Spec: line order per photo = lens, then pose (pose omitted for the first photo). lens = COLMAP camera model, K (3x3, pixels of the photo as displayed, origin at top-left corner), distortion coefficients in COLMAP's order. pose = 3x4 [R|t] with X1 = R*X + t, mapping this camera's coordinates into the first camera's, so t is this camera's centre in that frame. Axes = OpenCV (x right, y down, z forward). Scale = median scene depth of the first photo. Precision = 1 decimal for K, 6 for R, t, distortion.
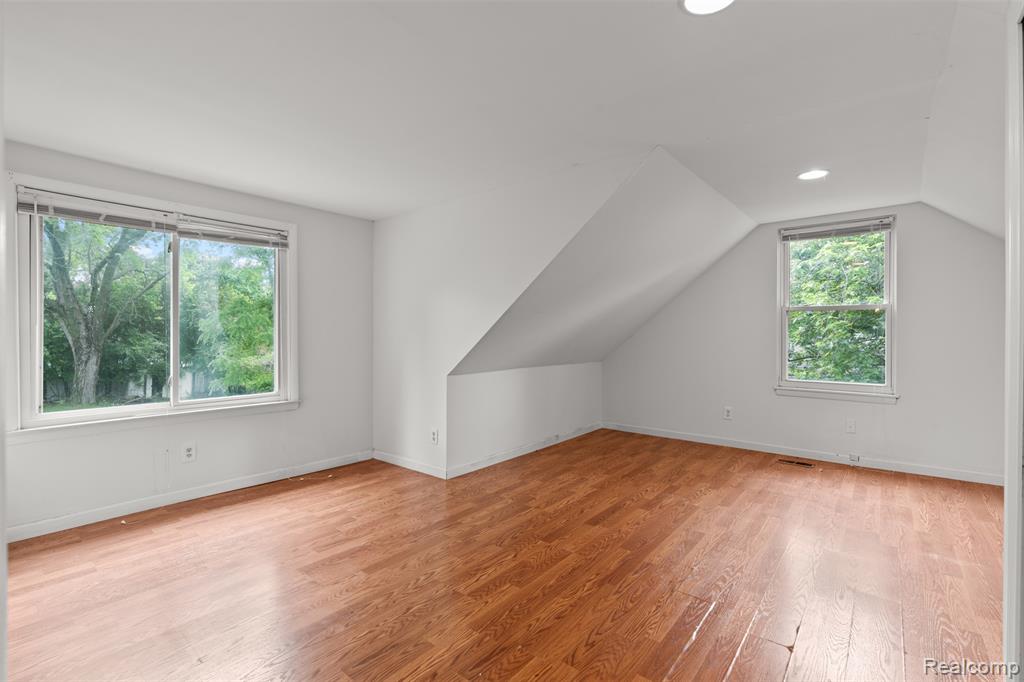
lens RADIAL K [[463.5, 0, 512.8], [0, 463.5, 337.4], [0, 0, 1]] dist [-0.000839, -0.000017]
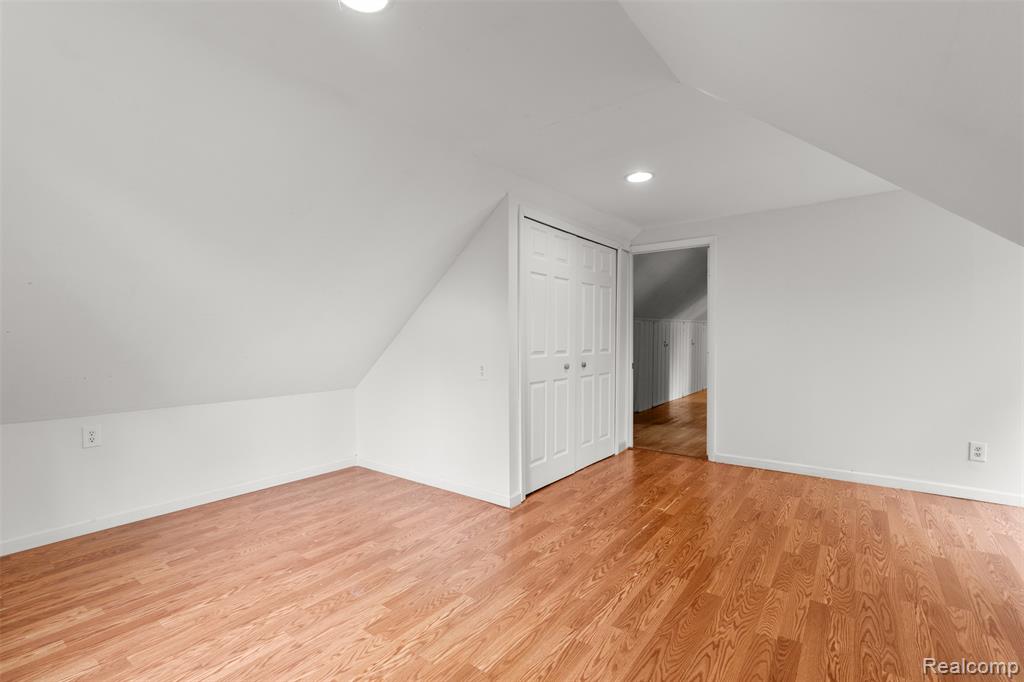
lens RADIAL K [[463.5, 0, 511.9], [0, 463.5, 339.4], [0, 0, 1]] dist [-0.000839, -0.000017]
pose [[-0.999033, 0.004325, -0.043749, 0.673574], [0.003331, 0.999735, 0.022770, -0.022783], [0.043835, 0.022602, -0.998783, 1.900292]]
